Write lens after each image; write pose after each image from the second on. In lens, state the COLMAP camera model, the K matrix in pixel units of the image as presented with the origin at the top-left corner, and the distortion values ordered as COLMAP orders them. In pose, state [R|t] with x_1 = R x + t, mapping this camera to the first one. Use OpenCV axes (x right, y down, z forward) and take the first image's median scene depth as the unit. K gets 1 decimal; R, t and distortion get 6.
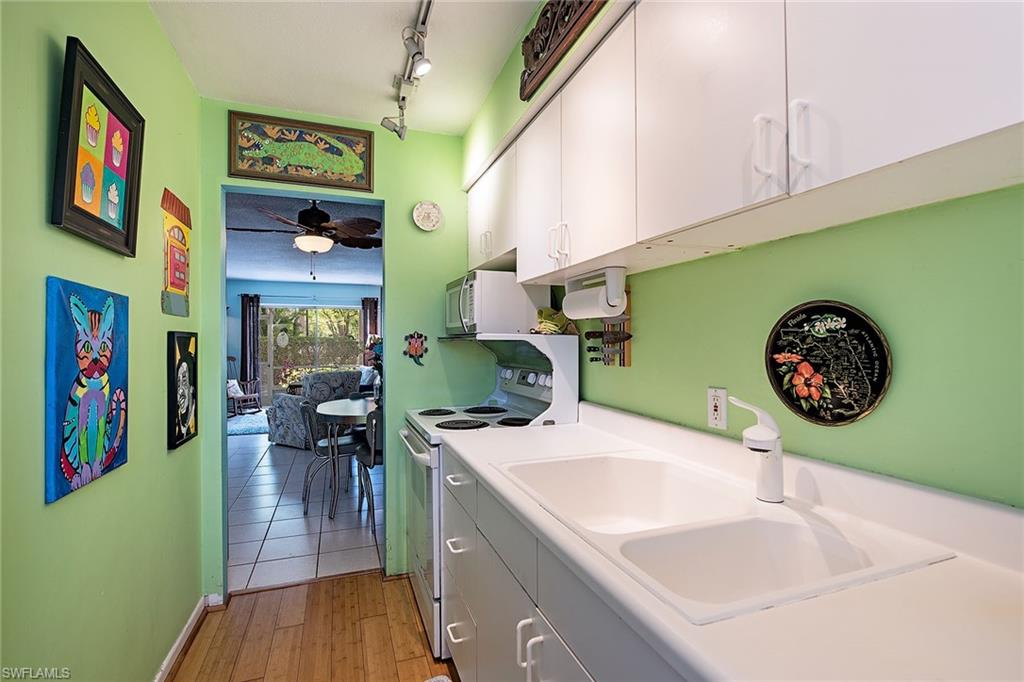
lens RADIAL K [[496.0, 0, 512.0], [0, 496.0, 341.0], [0, 0, 1]] dist [-0.003621, -0.000248]
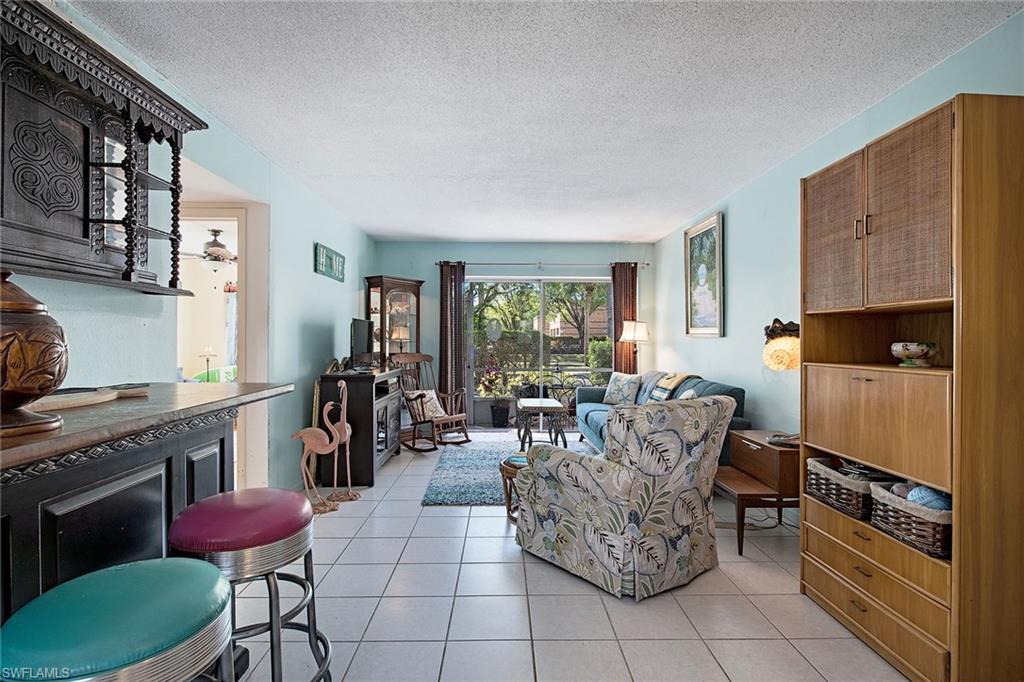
lens RADIAL K [[496.0, 0, 512.0], [0, 496.0, 341.0], [0, 0, 1]] dist [-0.003621, -0.000248]
pose [[0.951035, 0.002821, -0.309071, -0.304755], [-0.000882, 0.999979, 0.006412, 0.010454], [0.309083, -0.005826, 0.951017, 0.485196]]
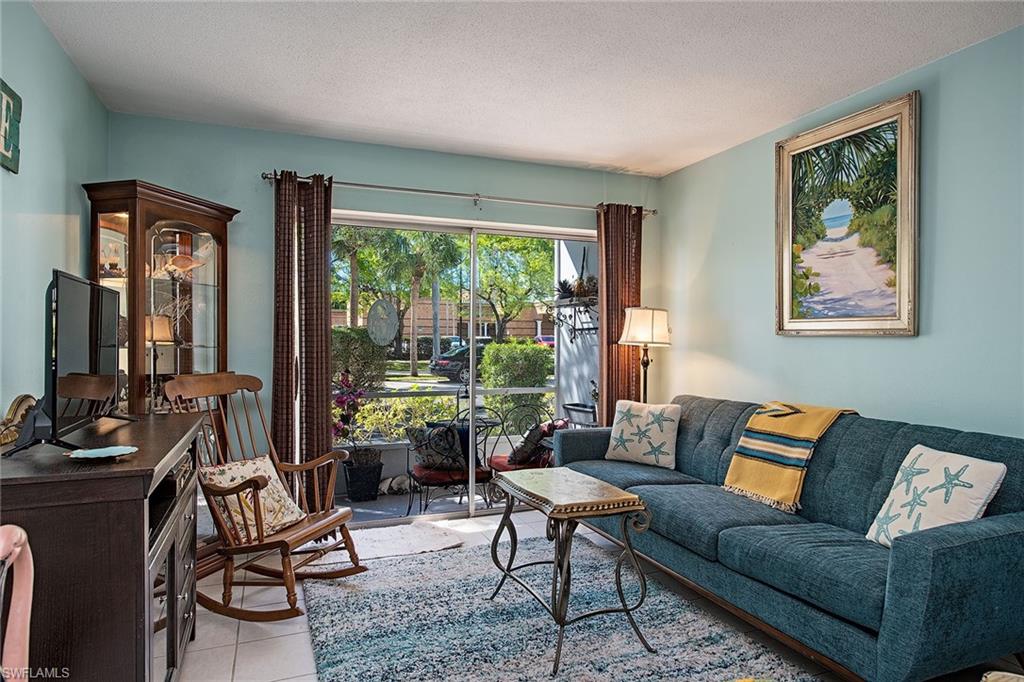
lens RADIAL K [[602.6, 0, 512.0], [0, 602.6, 341.0], [0, 0, 1]] dist [-0.002357, -0.000676]
pose [[0.999167, 0.000309, 0.040803, -0.512171], [-0.000422, 0.999996, 0.002758, 0.011631], [-0.040802, -0.002773, 0.999163, 0.767338]]
